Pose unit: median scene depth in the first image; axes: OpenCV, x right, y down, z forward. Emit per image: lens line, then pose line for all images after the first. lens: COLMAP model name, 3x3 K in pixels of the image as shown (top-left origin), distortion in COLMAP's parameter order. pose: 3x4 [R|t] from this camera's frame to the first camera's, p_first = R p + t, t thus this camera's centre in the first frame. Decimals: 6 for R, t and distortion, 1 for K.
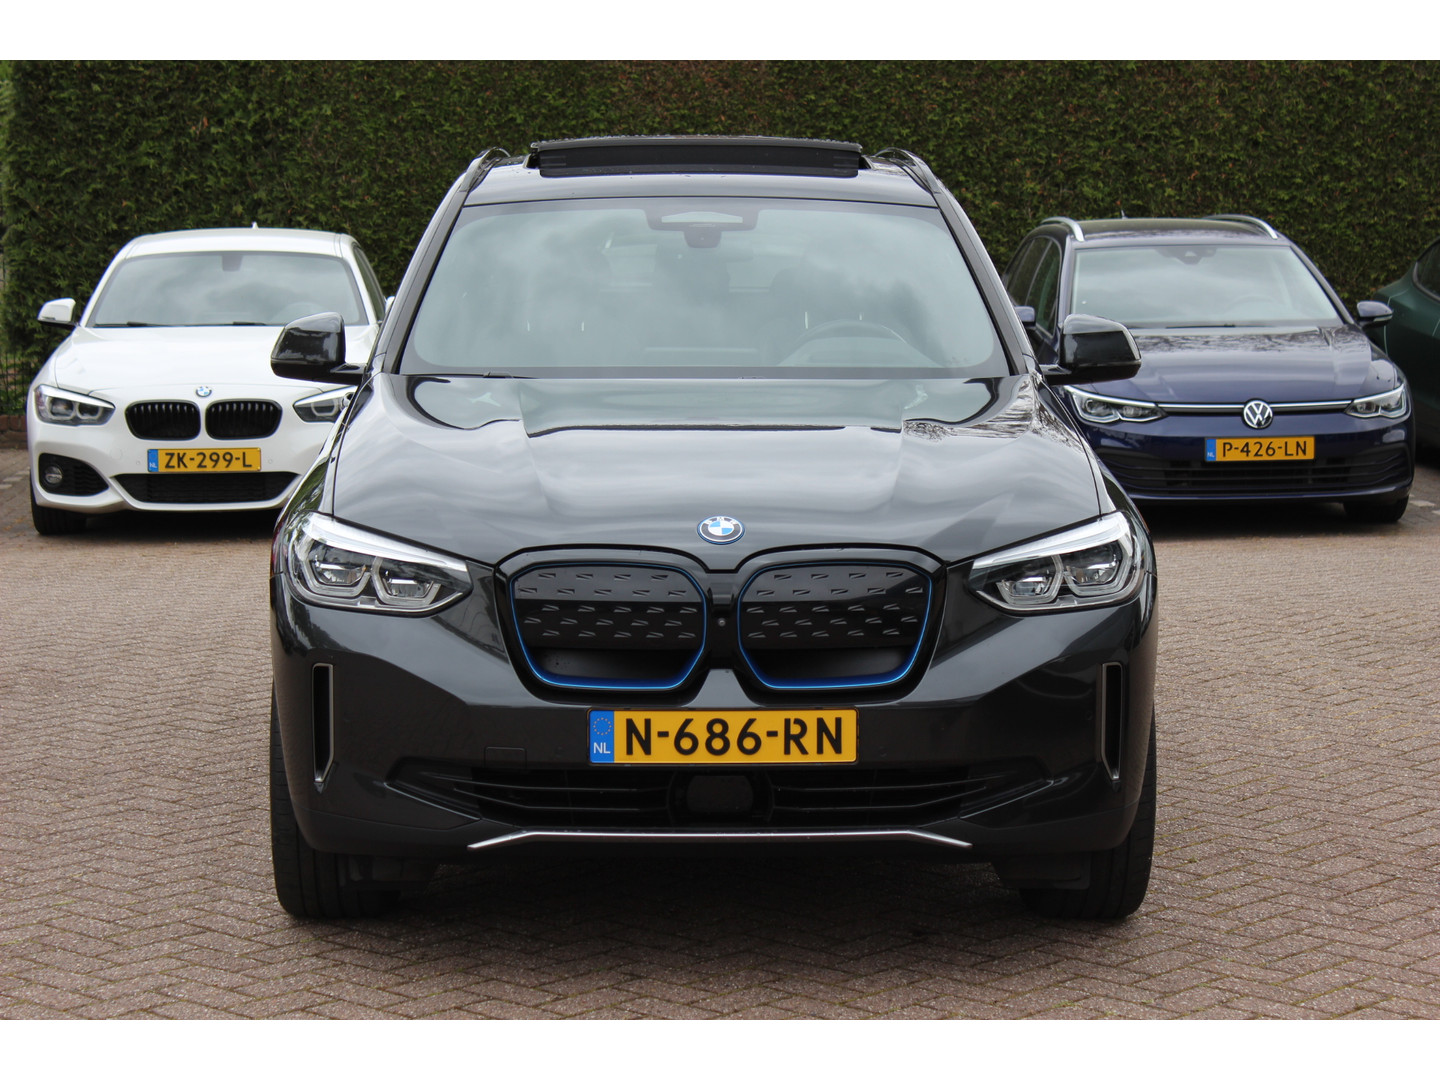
lens RADIAL K [[3164.3, 0, 721.3], [0, 3164.3, 532.6], [0, 0, 1]] dist [0.047330, 0.000000]
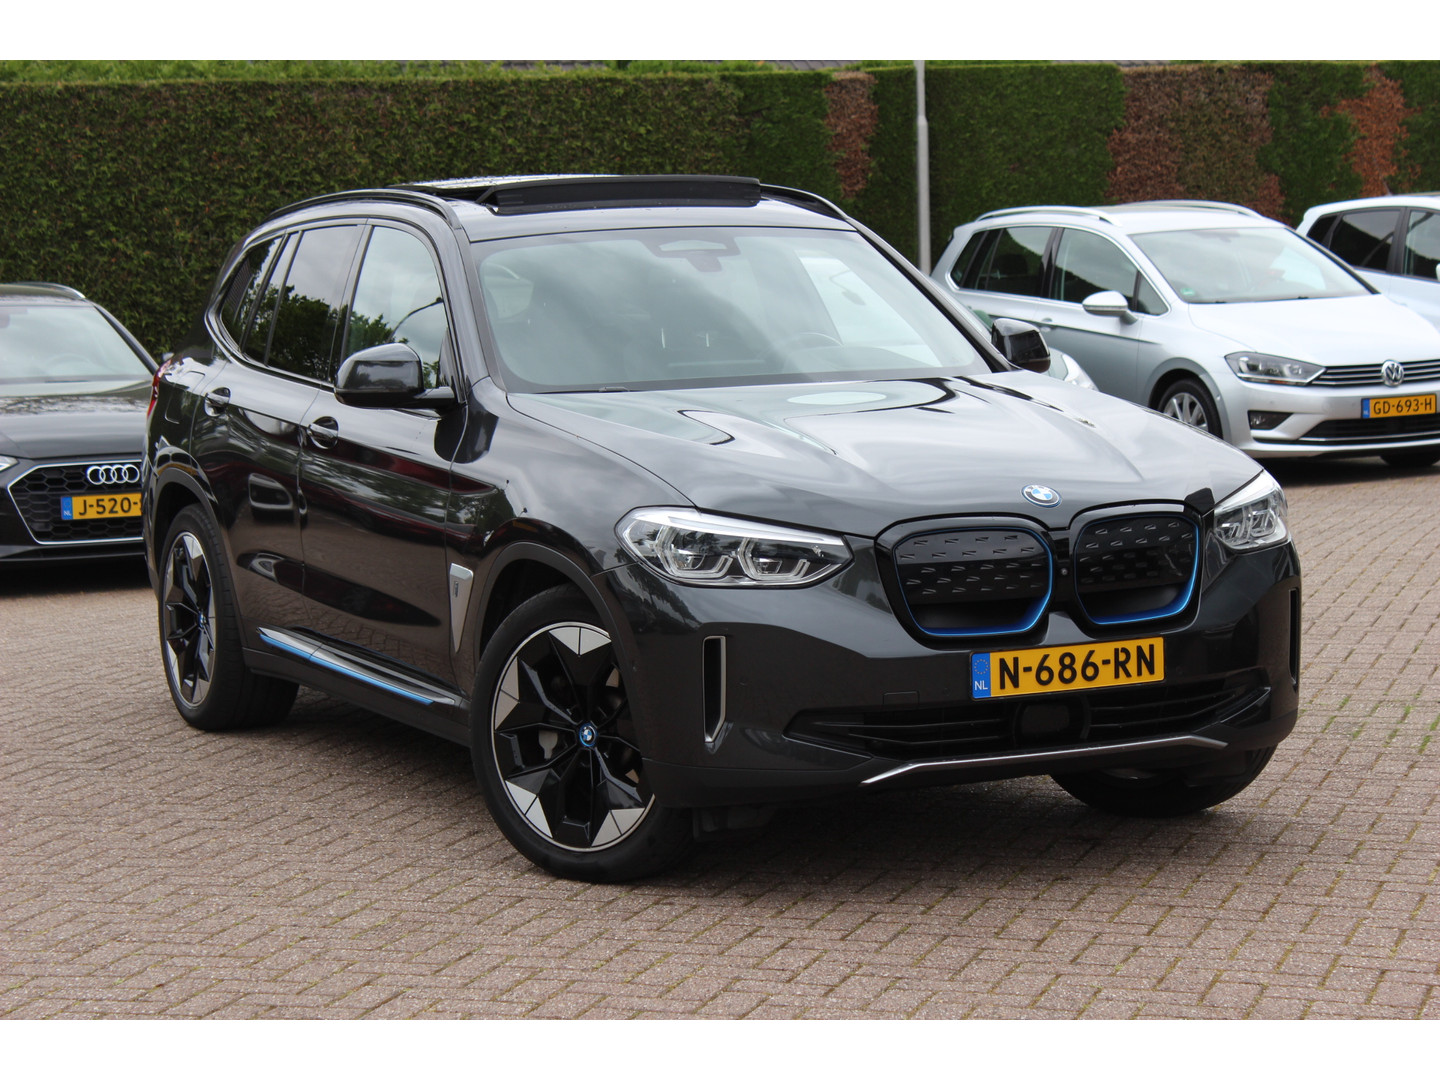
lens RADIAL K [[3408.9, 0, 720.8], [0, 3408.9, 538.6], [0, 0, 1]] dist [-0.053733, 0.000000]
pose [[0.909069, -0.060096, 0.412289, -0.557503], [0.069242, 0.997573, -0.007266, 0.013892], [-0.410852, 0.035153, 0.911024, -0.102134]]
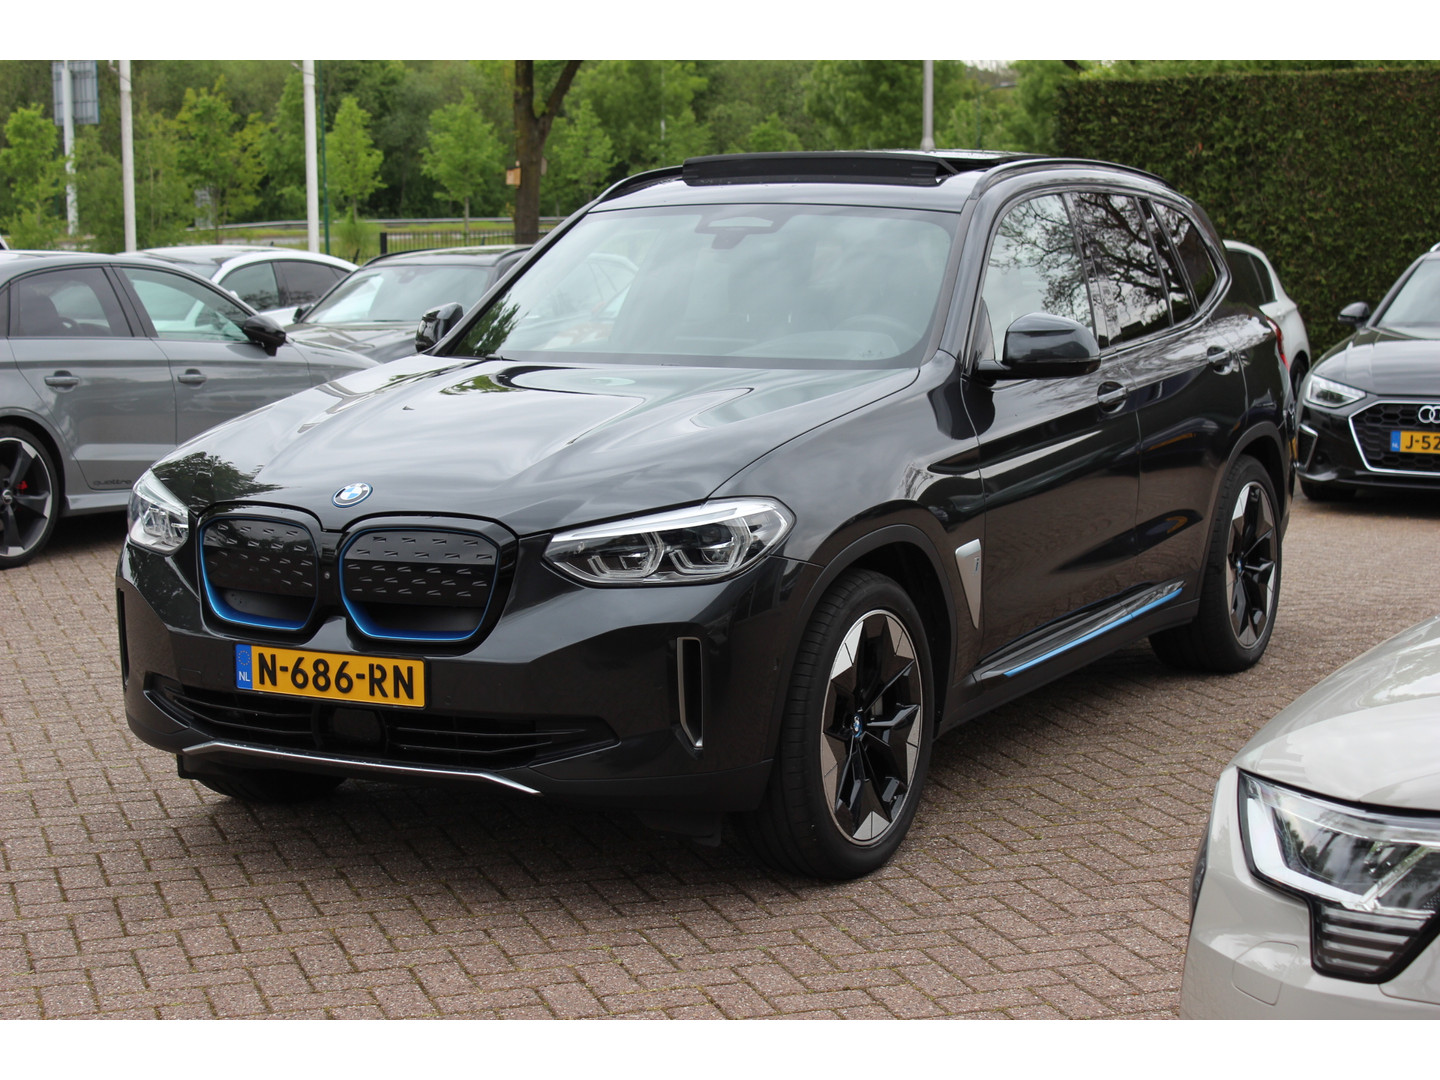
lens RADIAL K [[2580.0, 0, 718.3], [0, 2580.0, 550.7], [0, 0, 1]] dist [0.002346, 0.000000]
pose [[0.874549, 0.059911, -0.481222, 0.492643], [-0.048003, 0.998161, 0.037030, -0.018890], [0.482556, -0.009285, 0.875816, 0.216663]]
